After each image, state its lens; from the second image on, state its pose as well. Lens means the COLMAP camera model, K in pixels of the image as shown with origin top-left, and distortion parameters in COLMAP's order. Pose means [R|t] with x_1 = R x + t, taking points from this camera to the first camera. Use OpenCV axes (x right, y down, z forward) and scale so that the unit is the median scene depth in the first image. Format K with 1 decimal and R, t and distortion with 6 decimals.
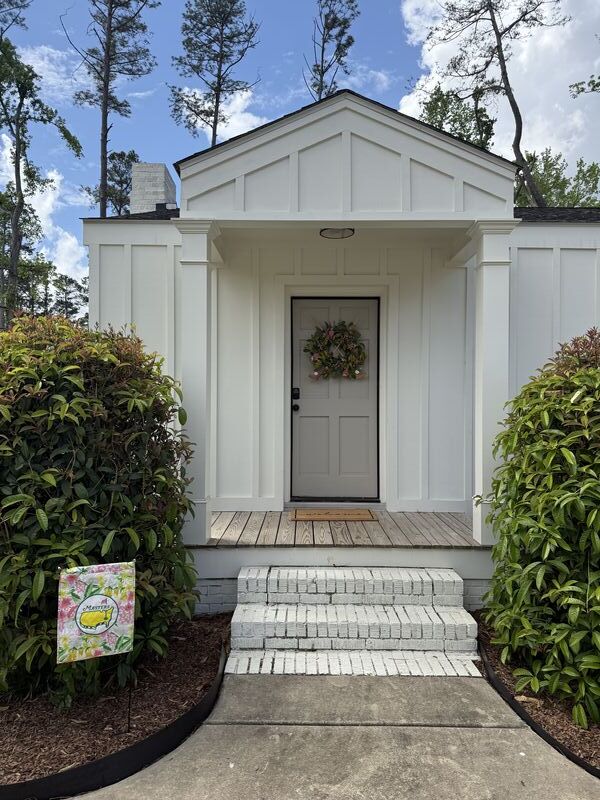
lens RADIAL K [[561.6, 0, 299.6], [0, 561.6, 399.9], [0, 0, 1]] dist [0.057368, -0.059364]
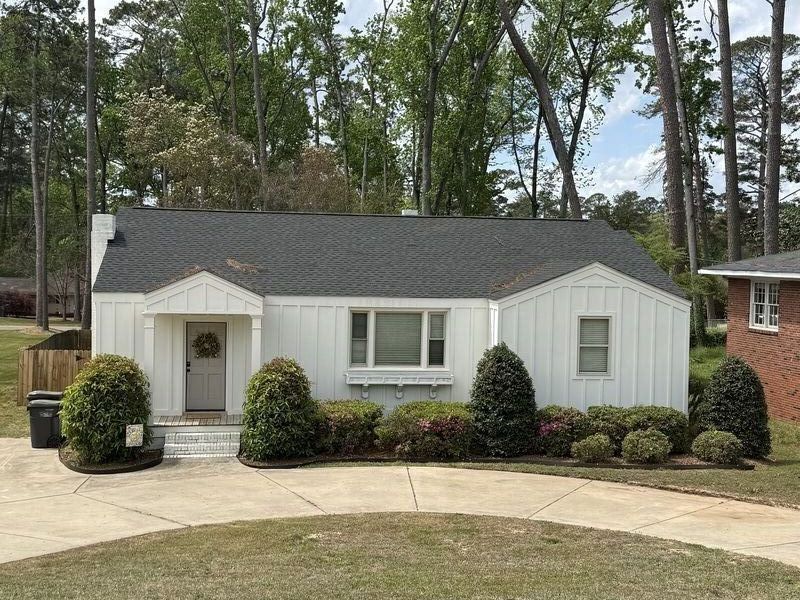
lens RADIAL K [[1066.6, 0, 401.5], [0, 1066.6, 300.0], [0, 0, 1]] dist [0.152493, 0.000000]
pose [[0.987968, 0.005268, 0.154567, 0.239870], [-0.014540, 0.998157, 0.058919, -0.751195], [-0.153971, -0.060457, 0.986224, -4.726732]]
